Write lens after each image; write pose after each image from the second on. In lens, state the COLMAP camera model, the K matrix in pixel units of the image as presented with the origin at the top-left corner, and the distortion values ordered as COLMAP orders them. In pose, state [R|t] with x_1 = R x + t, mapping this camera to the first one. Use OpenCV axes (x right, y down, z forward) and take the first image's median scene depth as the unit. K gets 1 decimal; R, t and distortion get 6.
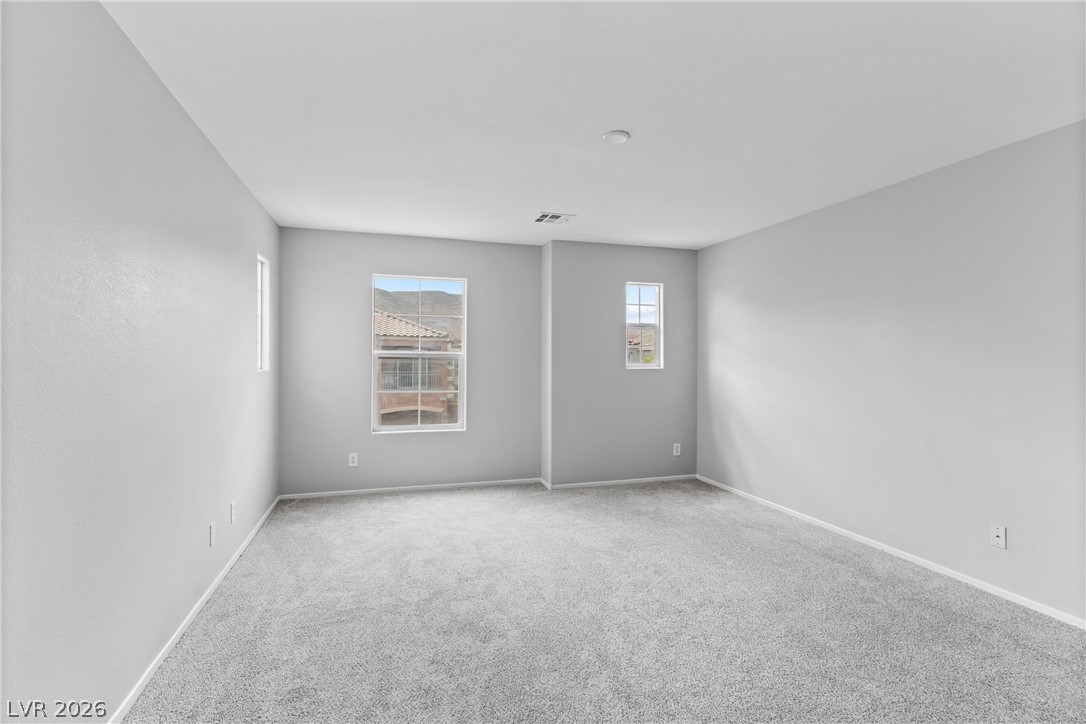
lens RADIAL K [[521.3, 0, 542.9], [0, 521.3, 358.6], [0, 0, 1]] dist [0.000434, 0.000916]
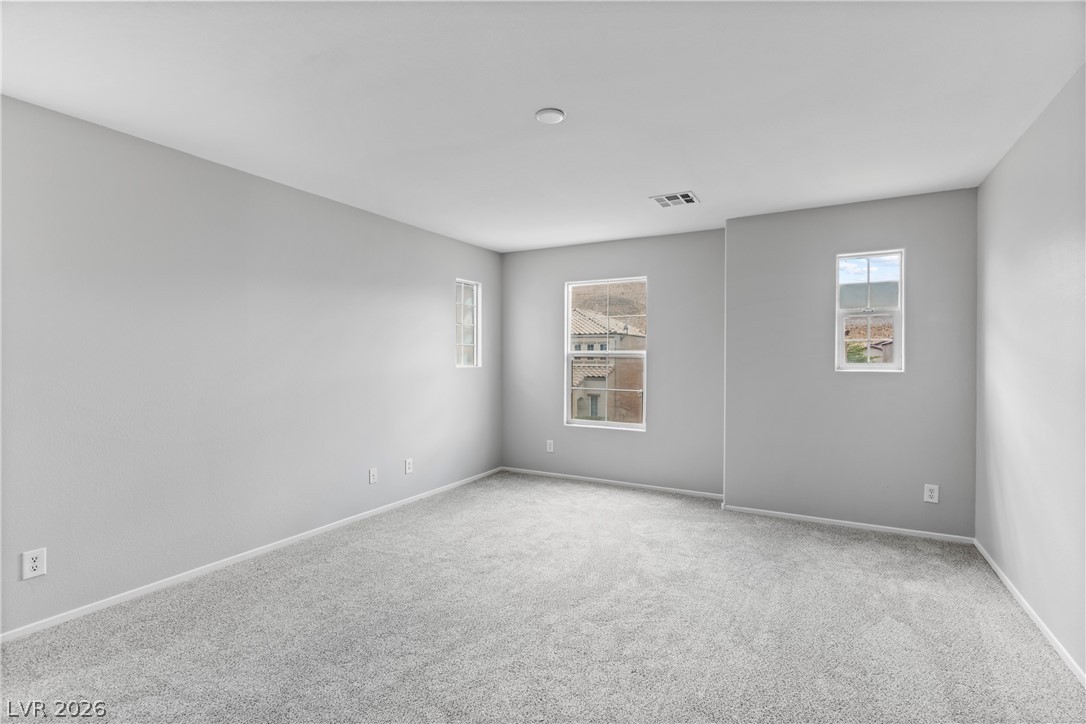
lens RADIAL K [[521.3, 0, 542.9], [0, 521.3, 358.6], [0, 0, 1]] dist [0.000434, 0.000916]
pose [[0.685008, -0.000574, -0.728535, 0.488998], [-0.000703, 0.999999, -0.001449, 0.003327], [0.728535, 0.001505, 0.685007, 0.213661]]
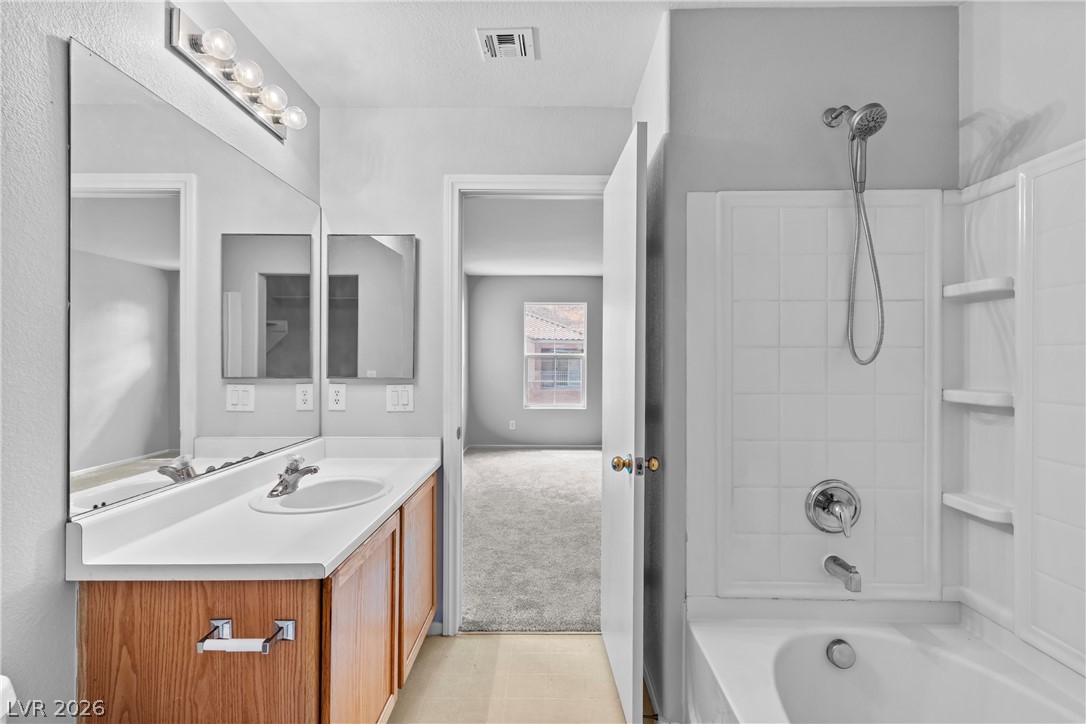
lens RADIAL K [[548.7, 0, 543.0], [0, 548.7, 362.0], [0, 0, 1]] dist [0.000089, 0.000216]
pose [[0.953388, 0.000093, -0.301748, 0.215954], [0.001813, 0.999980, 0.006035, 0.000683], [0.301743, -0.006301, 0.953369, -0.526685]]
